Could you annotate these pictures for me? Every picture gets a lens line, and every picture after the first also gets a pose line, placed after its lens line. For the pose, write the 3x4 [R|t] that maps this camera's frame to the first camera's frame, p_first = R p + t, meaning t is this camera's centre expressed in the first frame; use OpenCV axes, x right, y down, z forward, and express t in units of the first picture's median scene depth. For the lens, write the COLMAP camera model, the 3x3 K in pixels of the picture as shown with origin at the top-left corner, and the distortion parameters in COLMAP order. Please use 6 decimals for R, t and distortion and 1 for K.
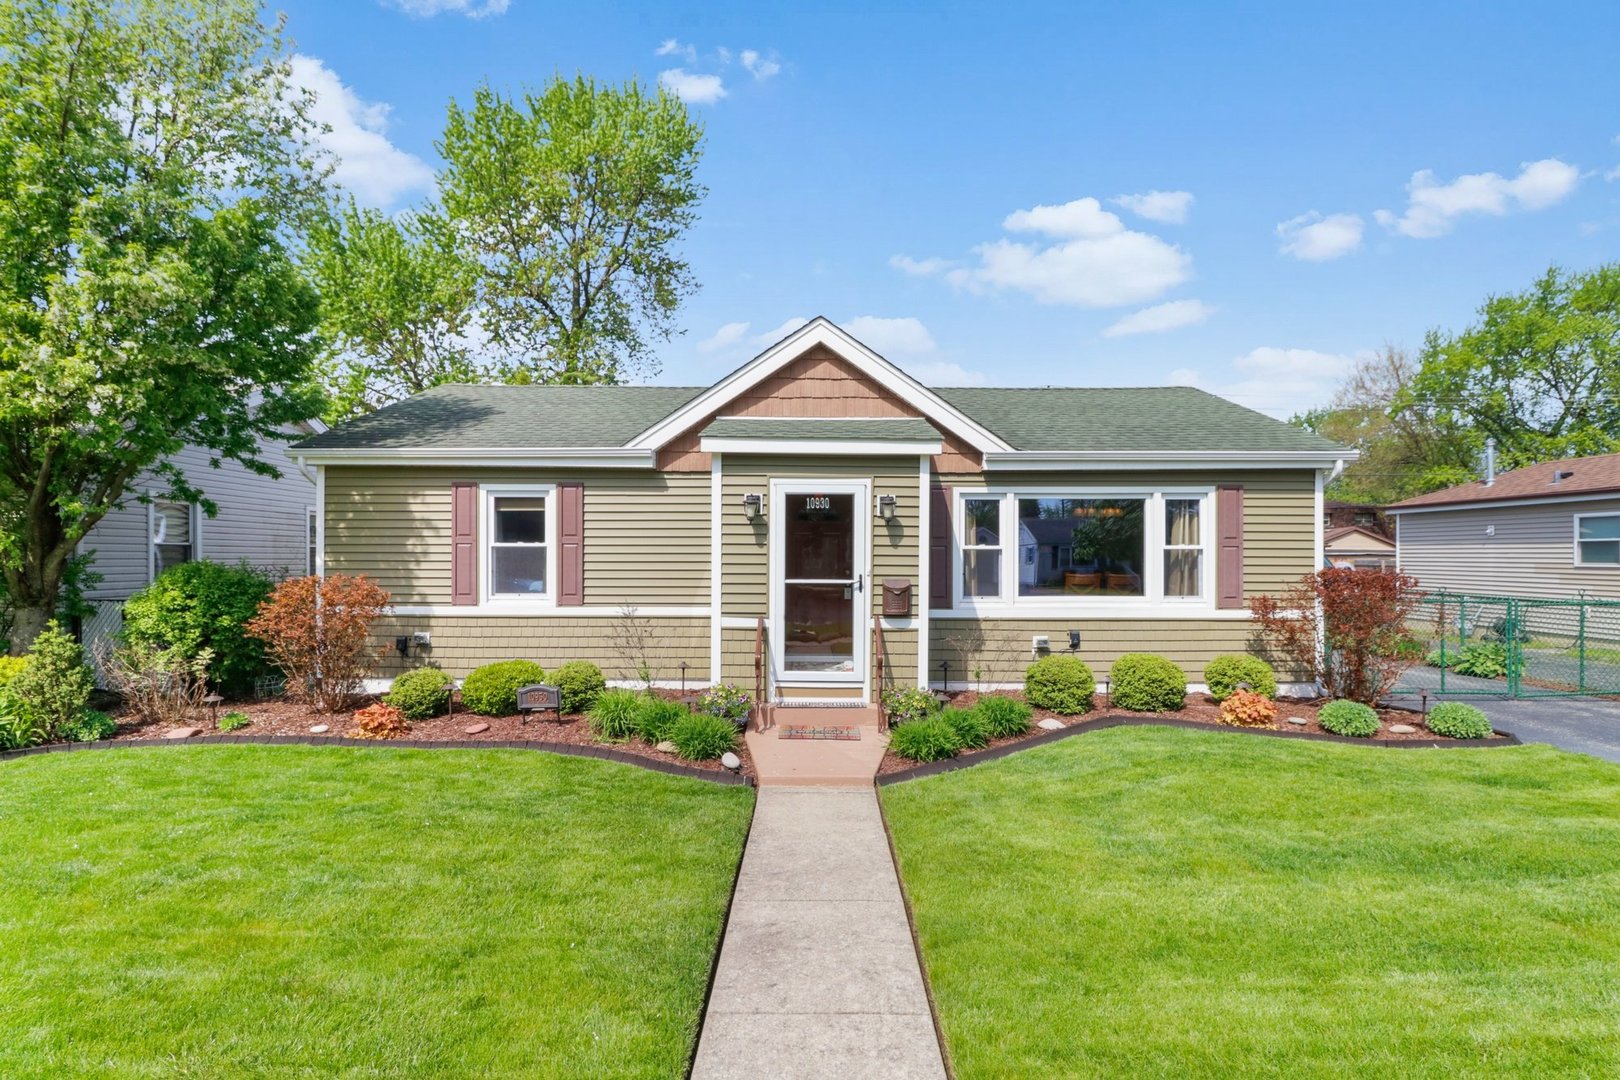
lens RADIAL K [[768.9, 0, 810.0], [0, 768.9, 540.0], [0, 0, 1]] dist [-0.002759, -0.000481]
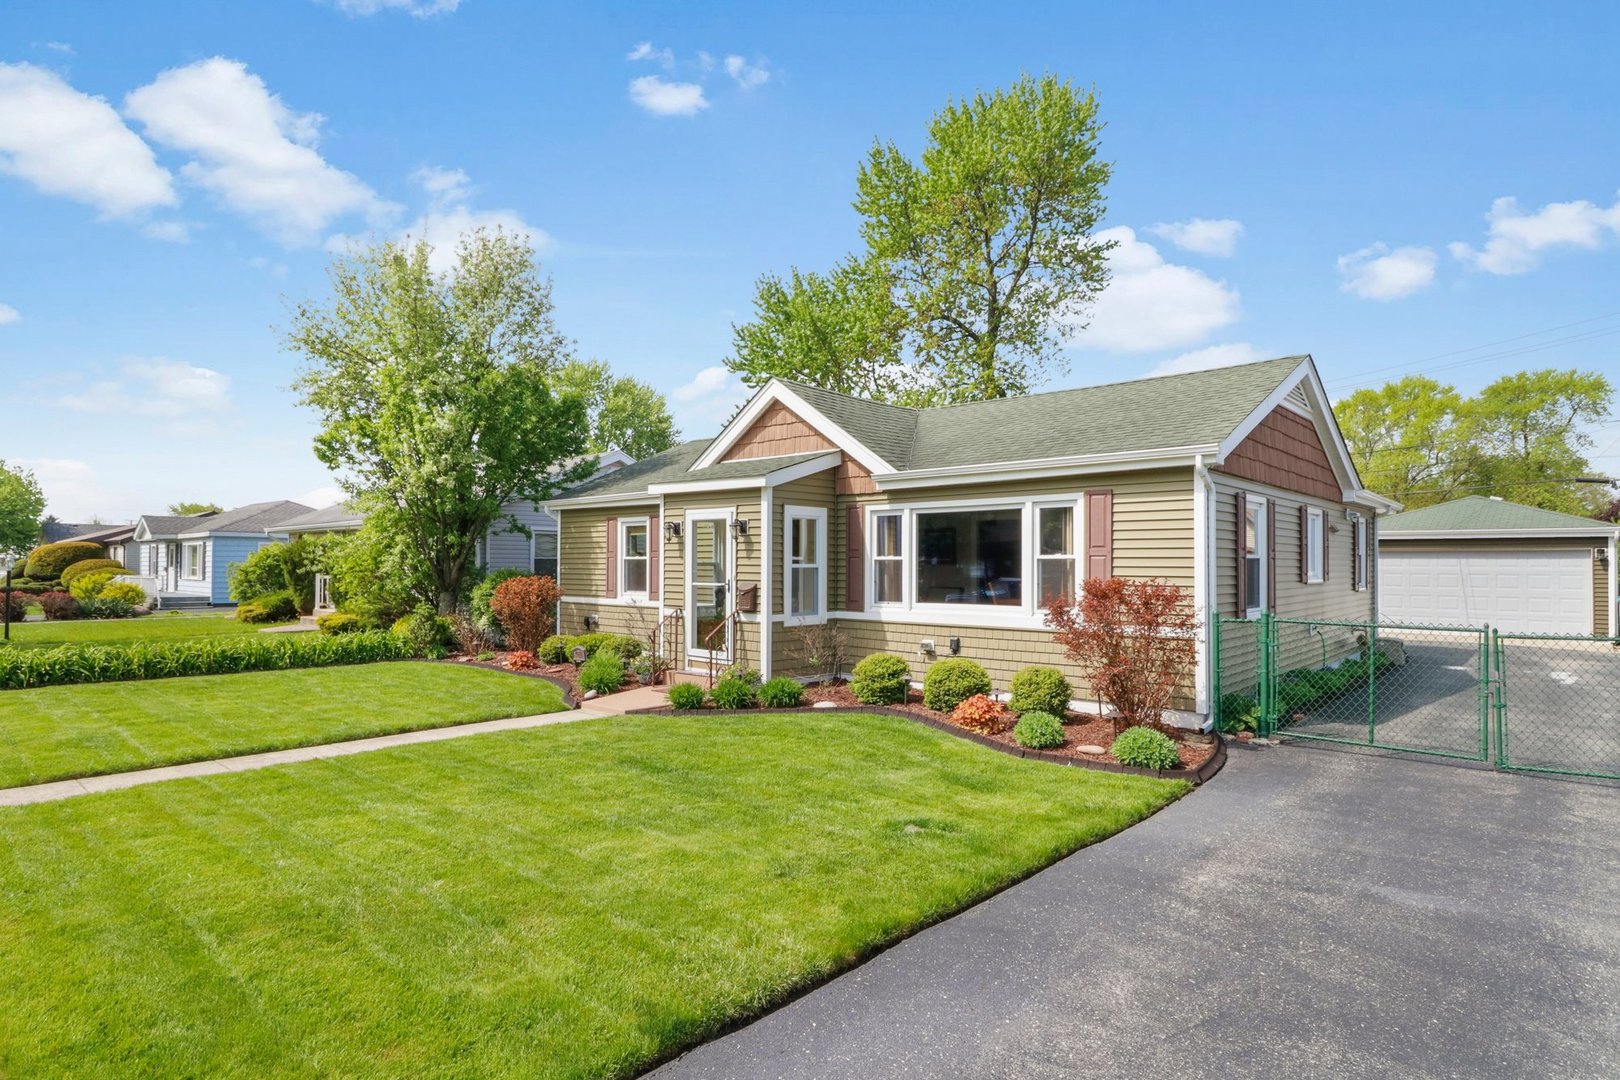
lens RADIAL K [[809.8, 0, 733.0], [0, 809.8, 539.8], [0, 0, 1]] dist [0.001161, -0.000027]
pose [[0.740644, -0.021037, -0.671568, 0.903175], [0.011418, 0.999759, -0.018726, 0.002606], [0.671801, 0.006201, 0.740706, -0.028445]]
